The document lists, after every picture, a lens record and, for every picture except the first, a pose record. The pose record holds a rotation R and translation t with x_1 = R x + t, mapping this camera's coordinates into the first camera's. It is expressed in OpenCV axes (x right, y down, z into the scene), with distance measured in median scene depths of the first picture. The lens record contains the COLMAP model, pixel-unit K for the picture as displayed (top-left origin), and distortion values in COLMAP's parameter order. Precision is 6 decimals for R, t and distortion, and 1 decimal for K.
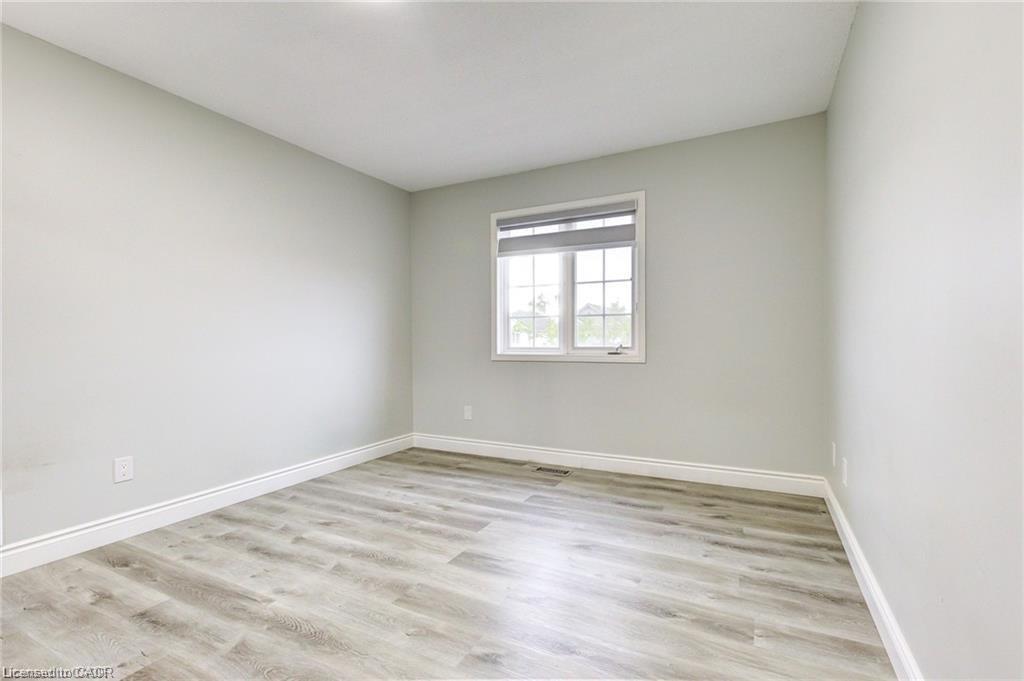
lens RADIAL K [[502.0, 0, 512.9], [0, 502.0, 338.2], [0, 0, 1]] dist [0.017349, -0.001321]
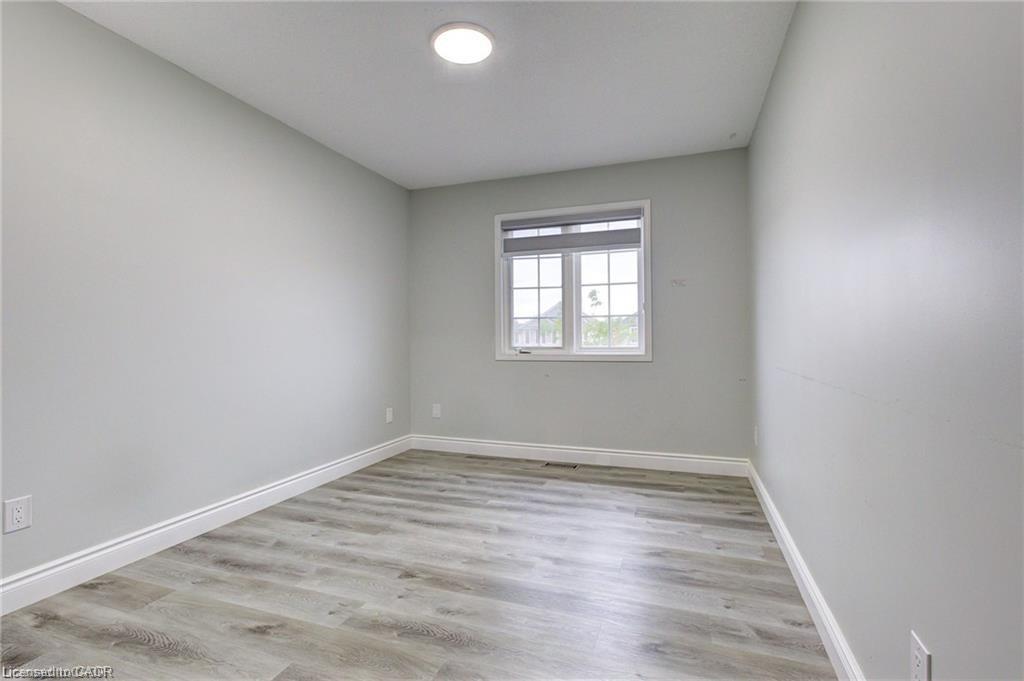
lens RADIAL K [[468.3, 0, 516.6], [0, 468.3, 348.4], [0, 0, 1]] dist [0.005703, 0.003433]
pose [[0.986802, -0.005783, 0.161830, -0.152408], [0.003156, 0.999859, 0.016487, 0.004733], [-0.161902, -0.015758, 0.986681, 0.063893]]
